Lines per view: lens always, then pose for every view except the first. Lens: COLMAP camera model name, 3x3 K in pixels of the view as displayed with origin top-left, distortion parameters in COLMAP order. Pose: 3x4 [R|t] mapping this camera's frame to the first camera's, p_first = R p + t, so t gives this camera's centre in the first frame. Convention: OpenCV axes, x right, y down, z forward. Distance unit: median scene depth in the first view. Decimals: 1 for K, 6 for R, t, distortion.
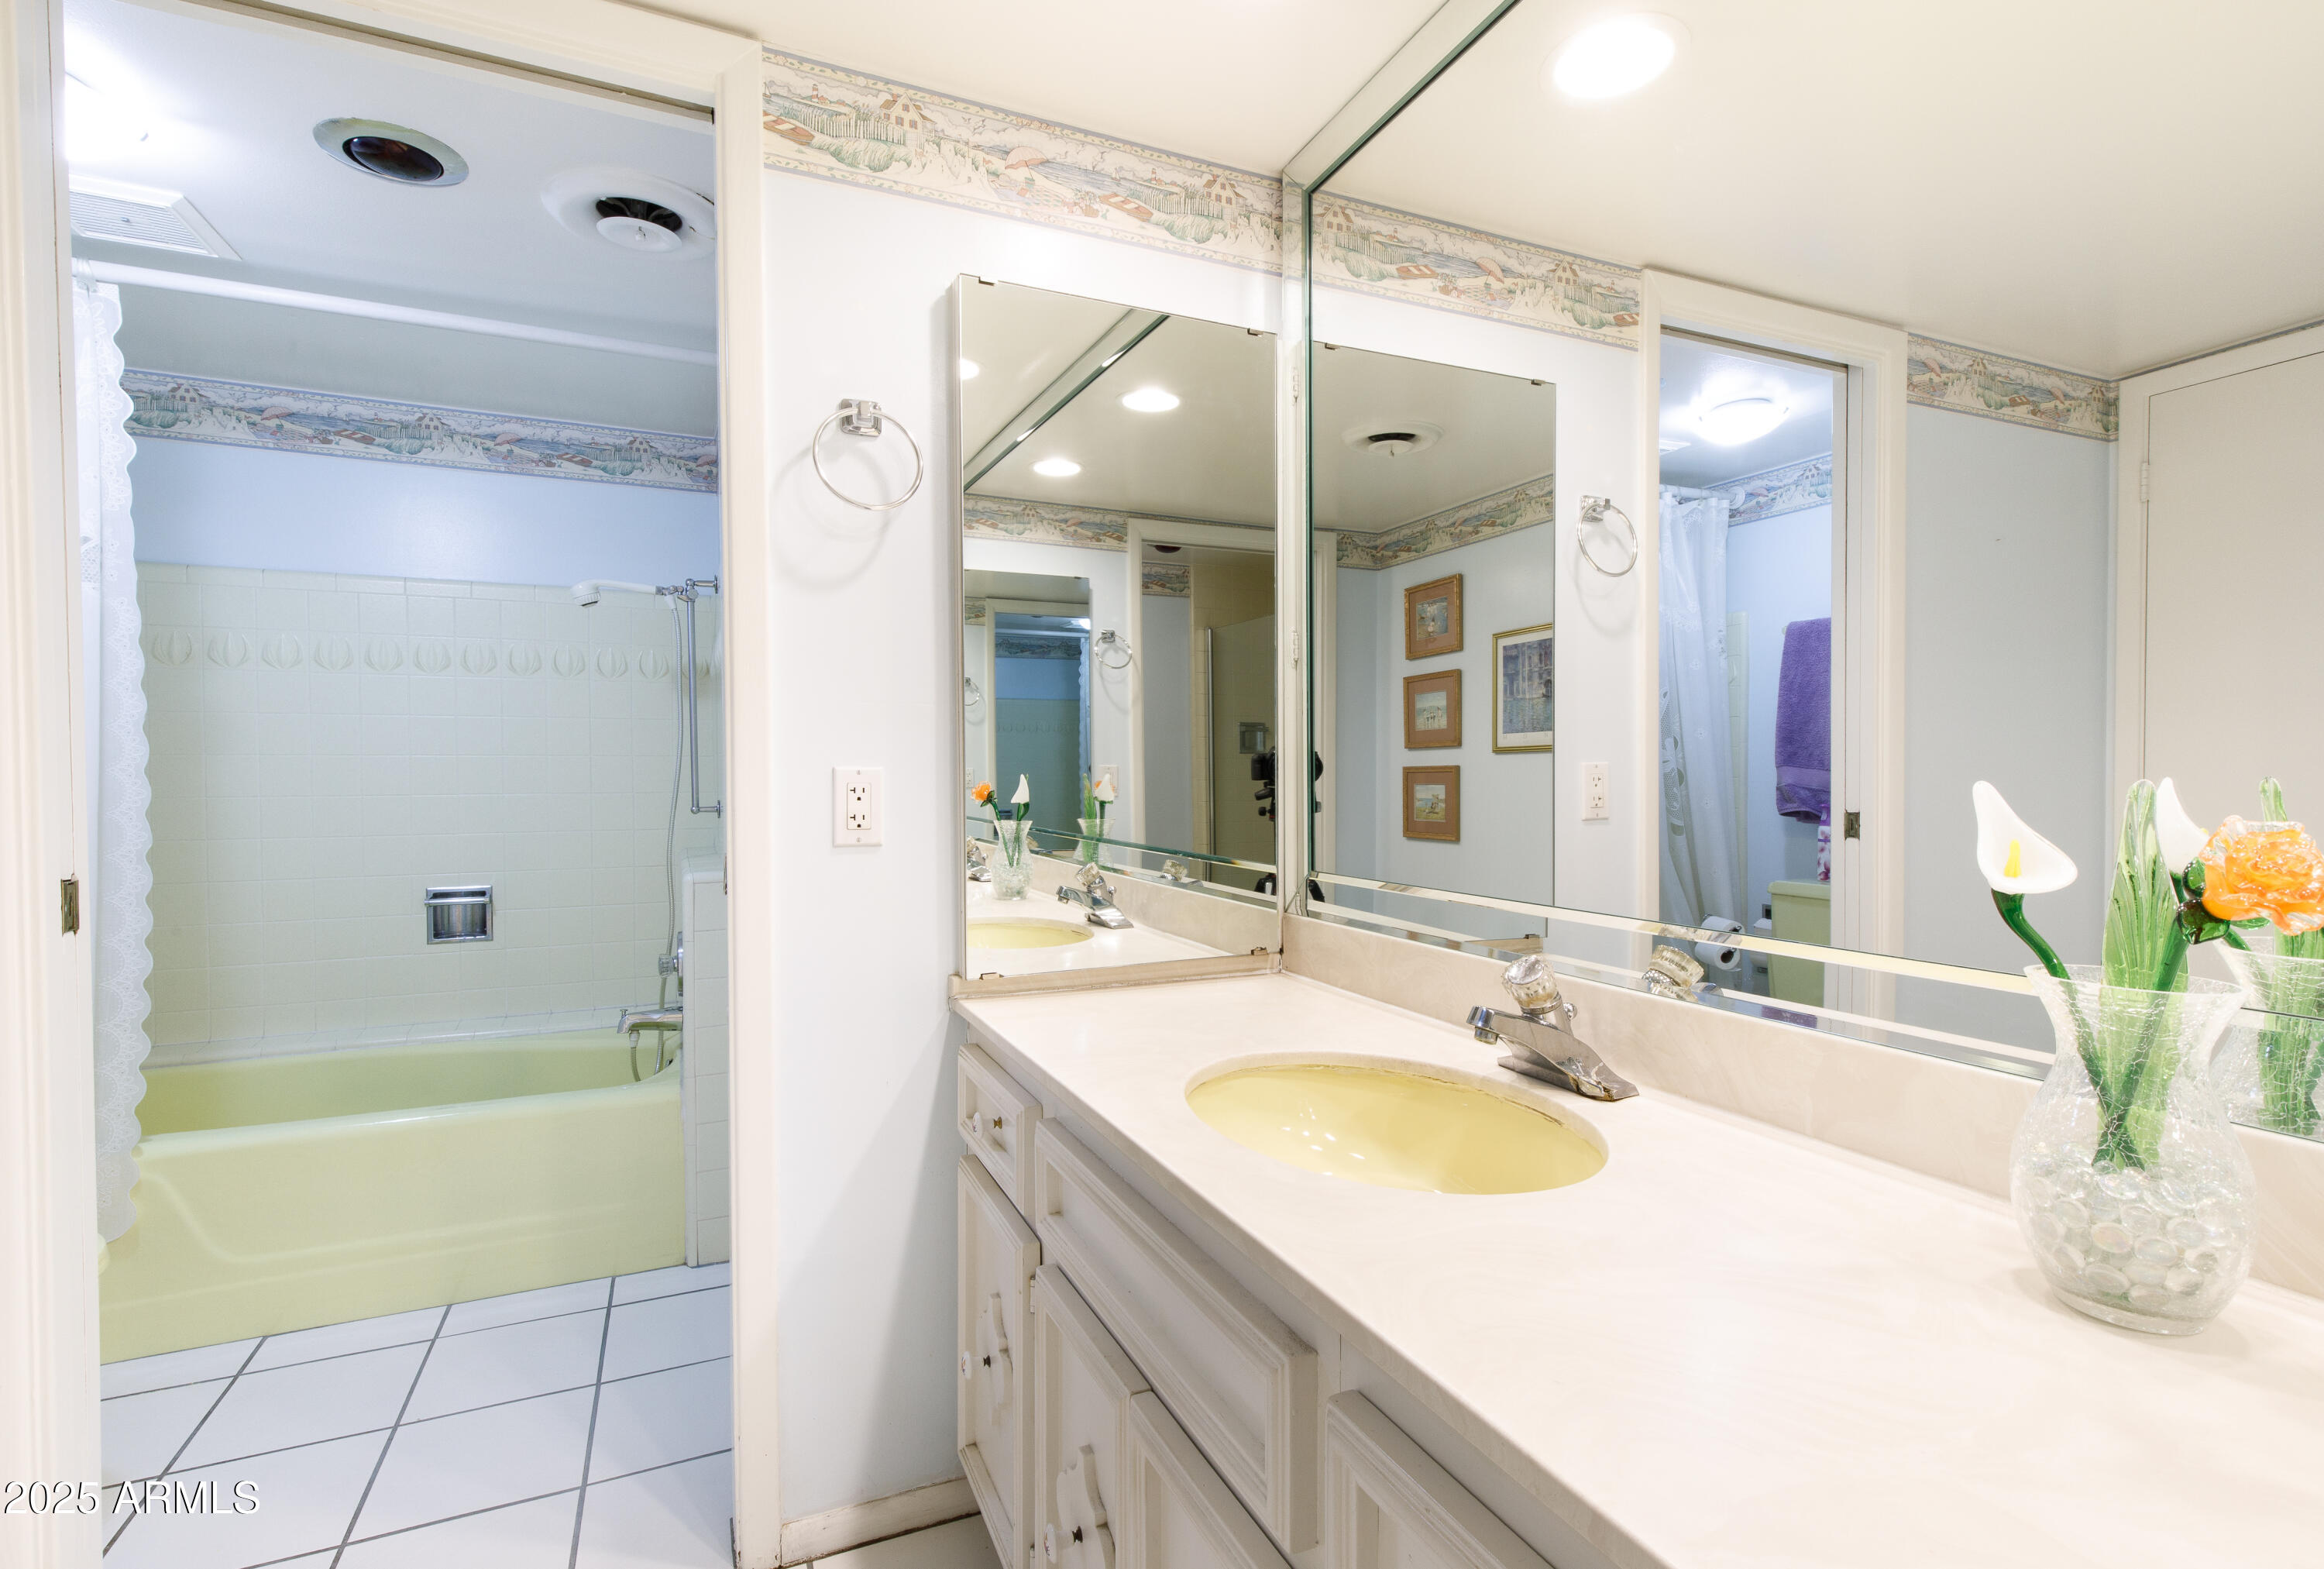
lens RADIAL K [[1056.9, 0, 1151.7], [0, 1056.9, 821.0], [0, 0, 1]] dist [-0.008603, 0.001079]
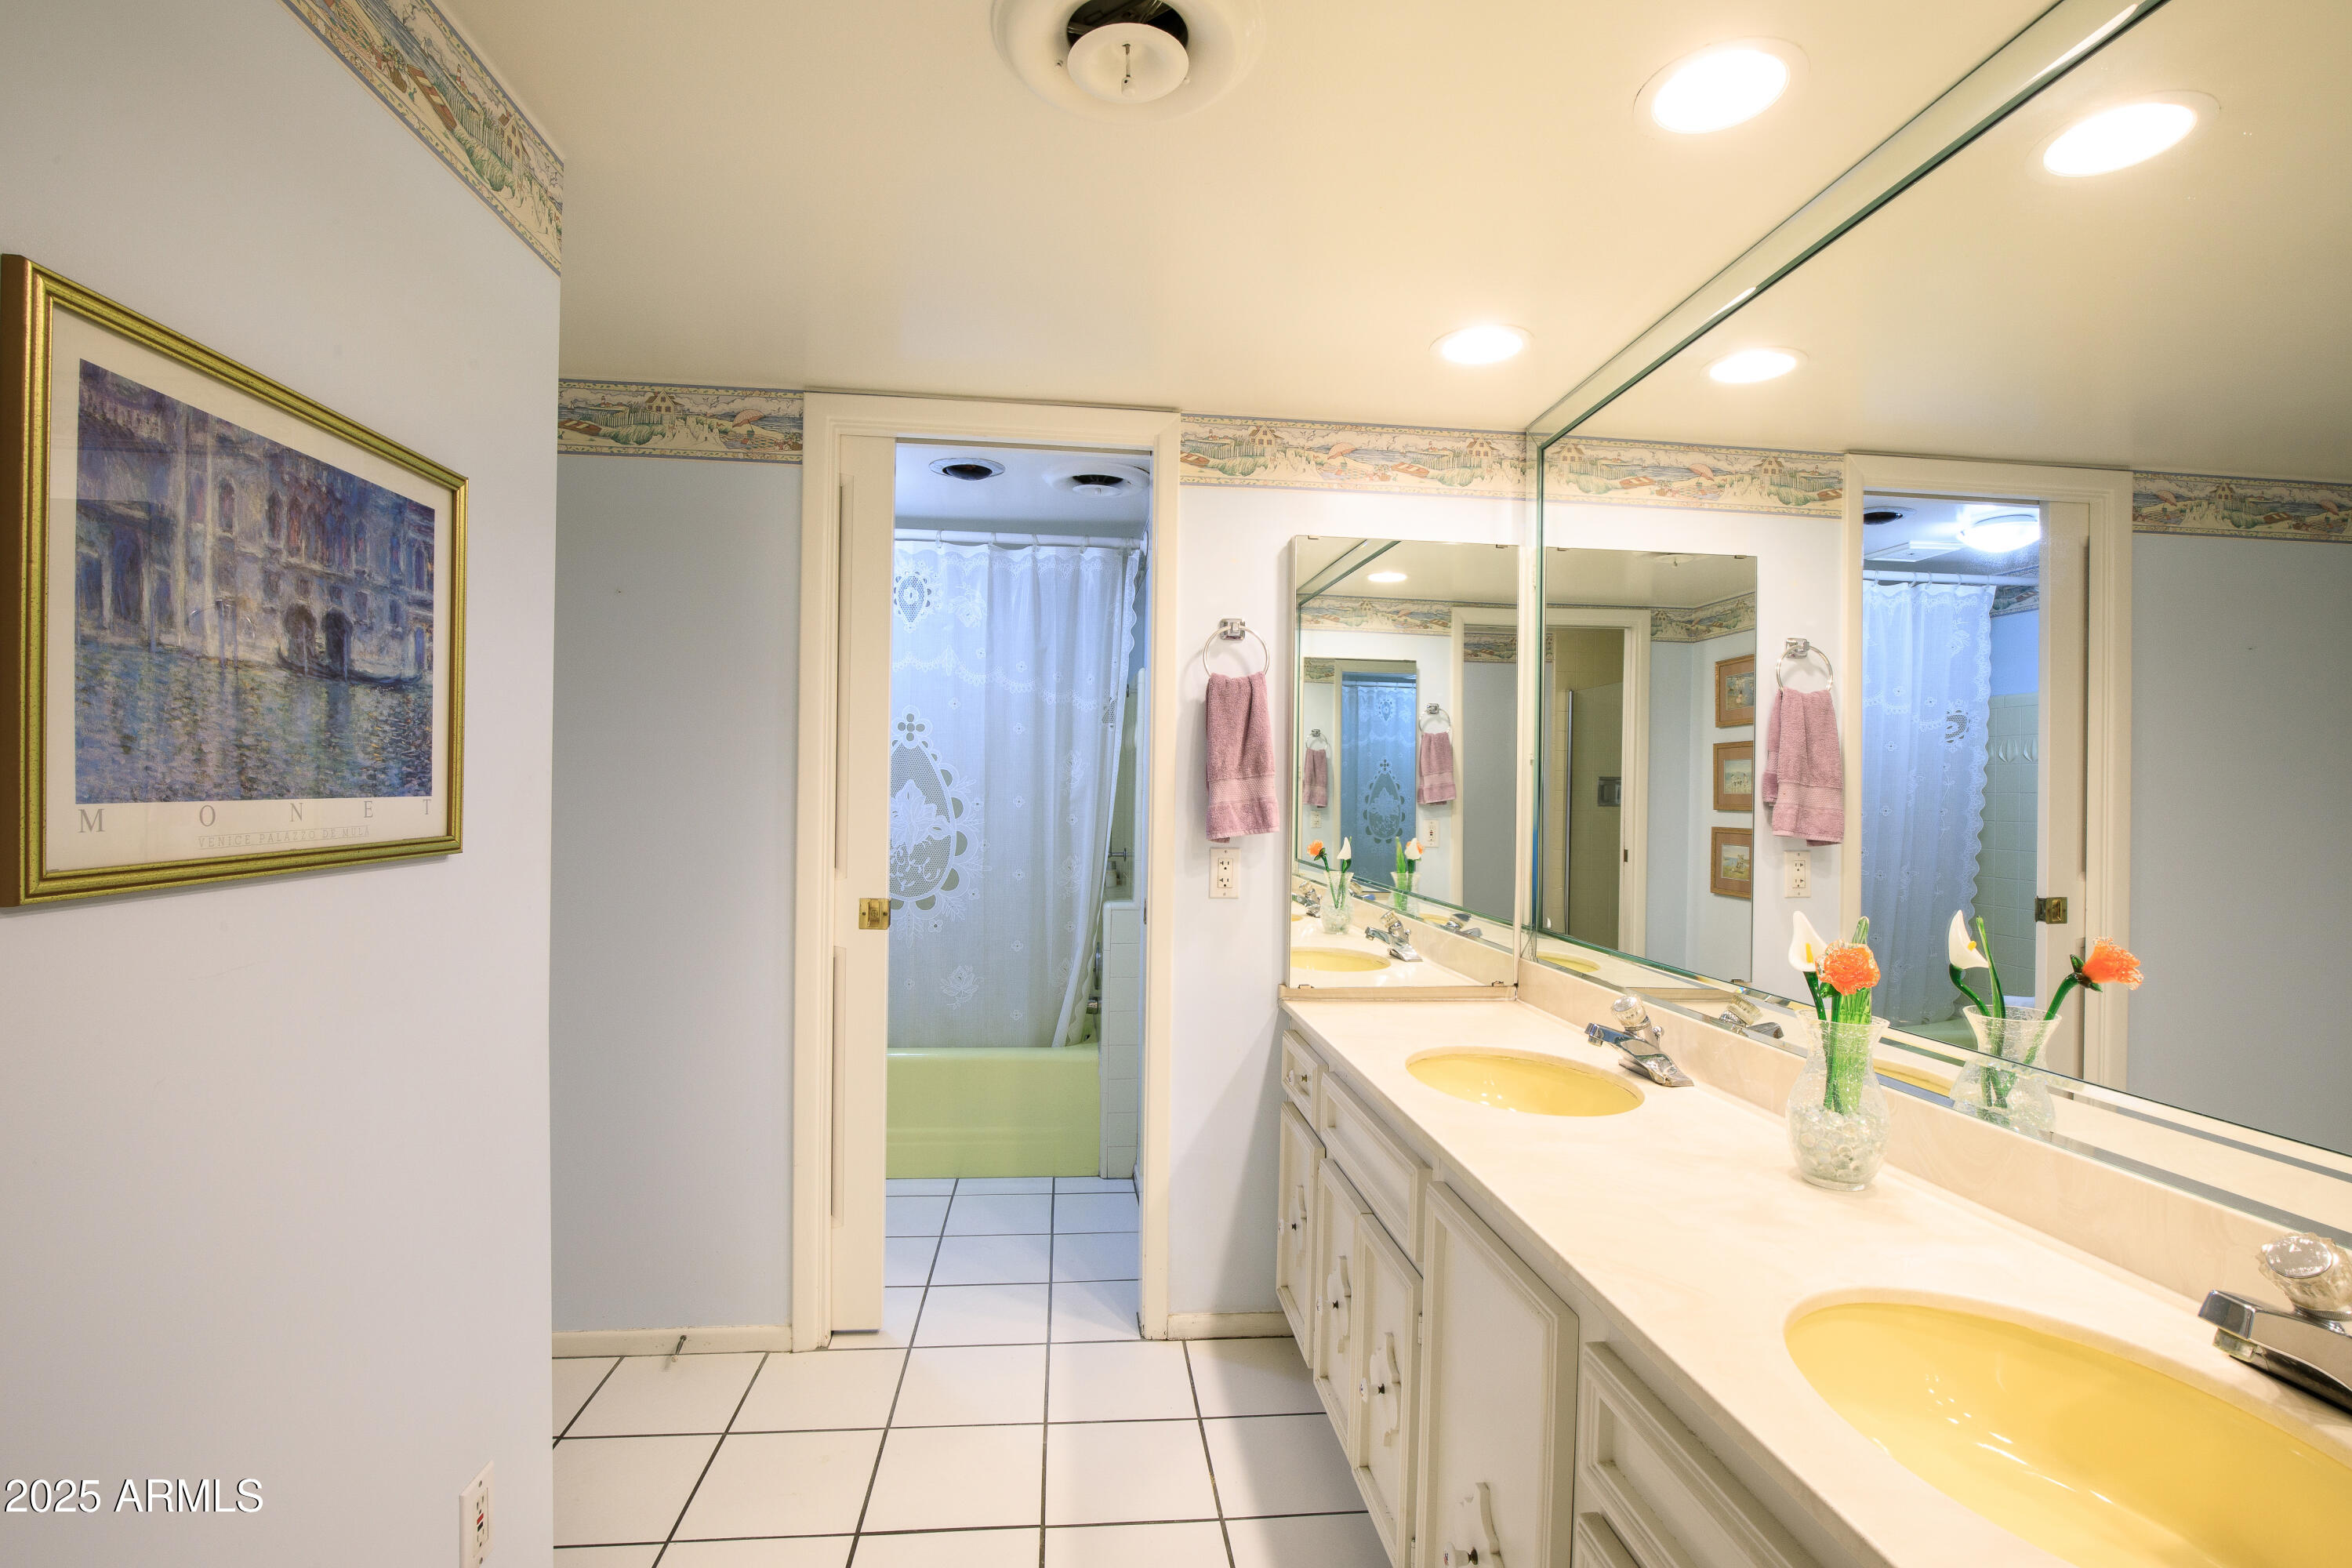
lens RADIAL K [[1069.6, 0, 1173.7], [0, 1069.6, 789.3], [0, 0, 1]] dist [-0.008603, 0.001079]
pose [[0.951109, 0.012576, -0.308600, 0.115901], [-0.028511, 0.998479, -0.047182, -0.050769], [0.307537, 0.053674, 0.950021, -0.452854]]
